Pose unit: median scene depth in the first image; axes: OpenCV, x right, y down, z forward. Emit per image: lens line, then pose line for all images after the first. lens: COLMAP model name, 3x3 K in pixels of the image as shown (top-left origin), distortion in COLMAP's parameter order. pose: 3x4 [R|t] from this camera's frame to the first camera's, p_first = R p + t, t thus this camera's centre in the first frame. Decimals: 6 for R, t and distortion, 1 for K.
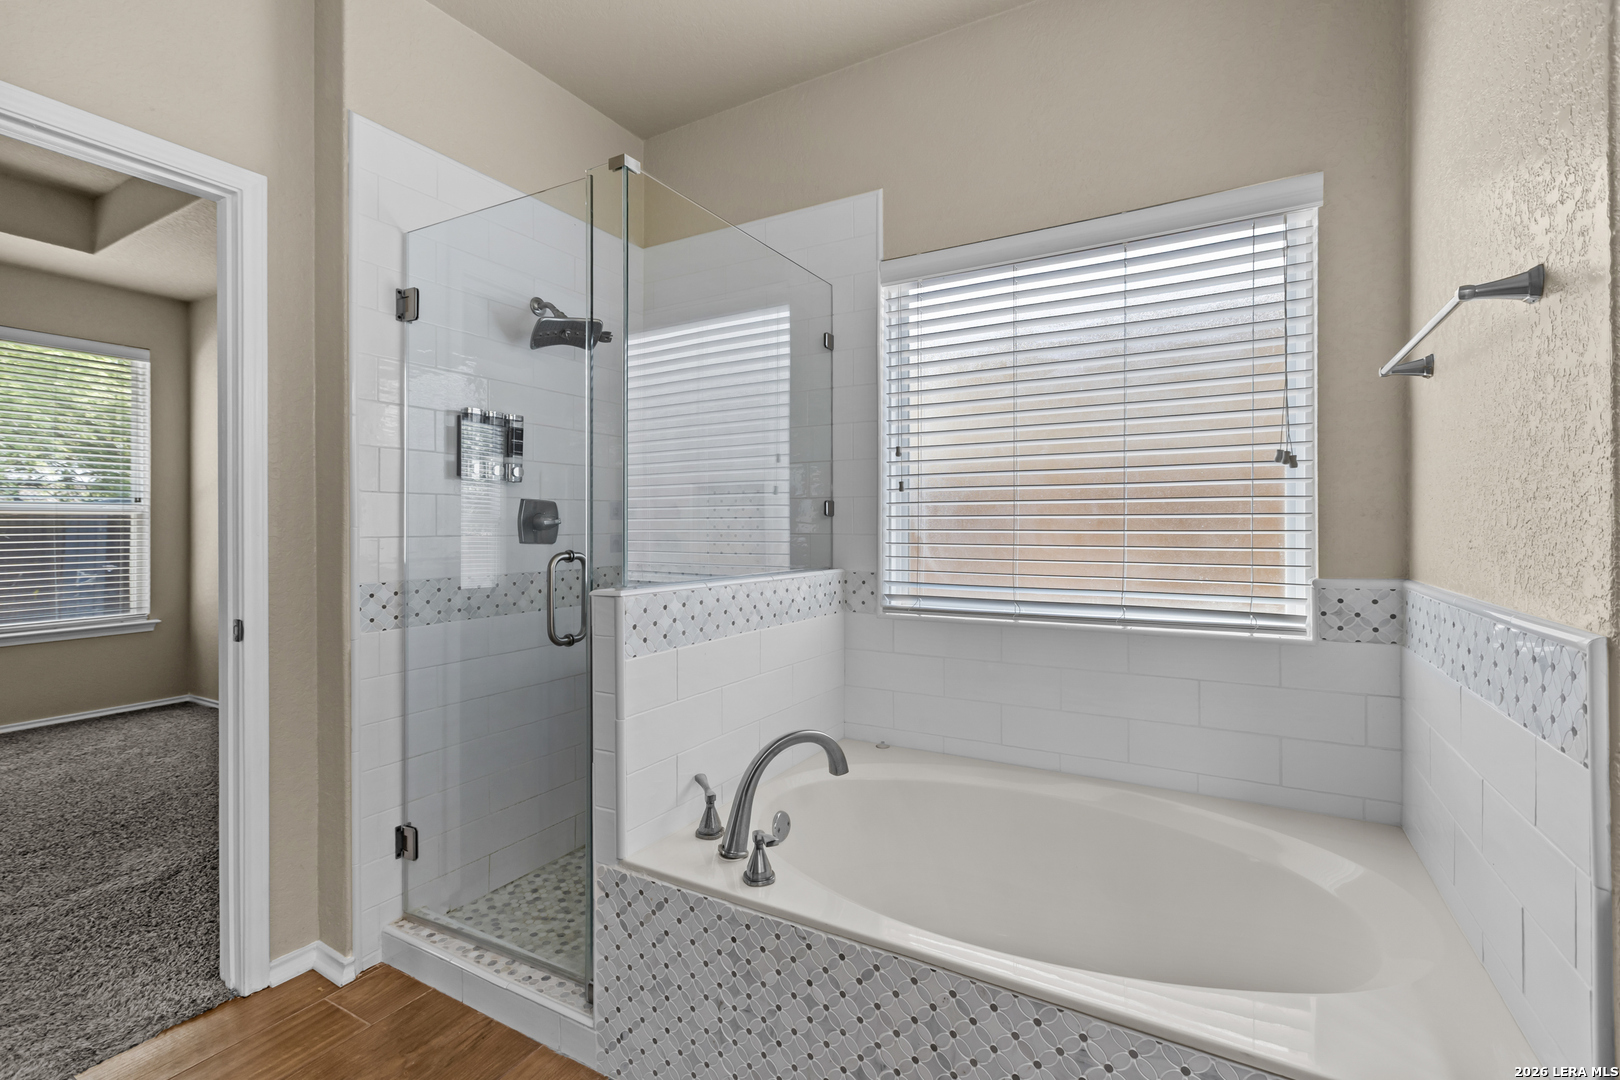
lens RADIAL K [[724.1, 0, 801.6], [0, 724.1, 525.7], [0, 0, 1]] dist [0.002291, -0.000275]
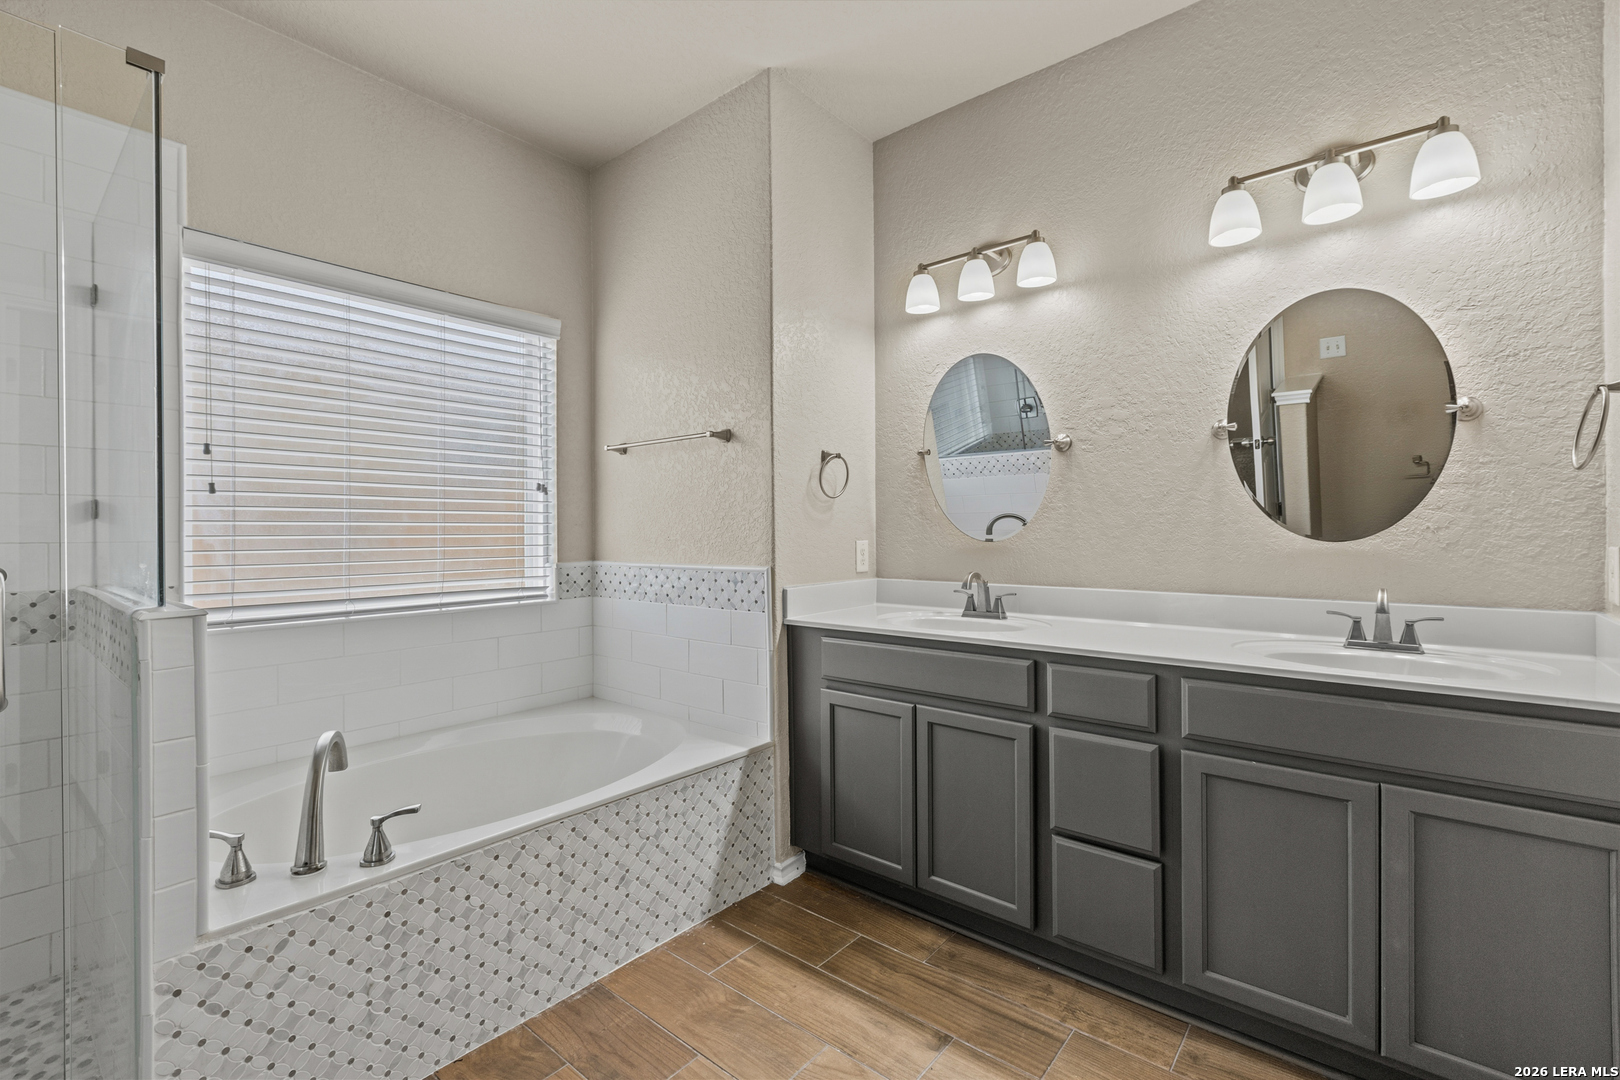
lens RADIAL K [[724.1, 0, 801.6], [0, 724.1, 525.7], [0, 0, 1]] dist [0.002291, -0.000275]
pose [[0.172919, 0.007811, 0.984905, -0.971603], [0.003873, 0.999955, -0.008610, 0.005743], [-0.984928, 0.005304, 0.172881, 0.189853]]
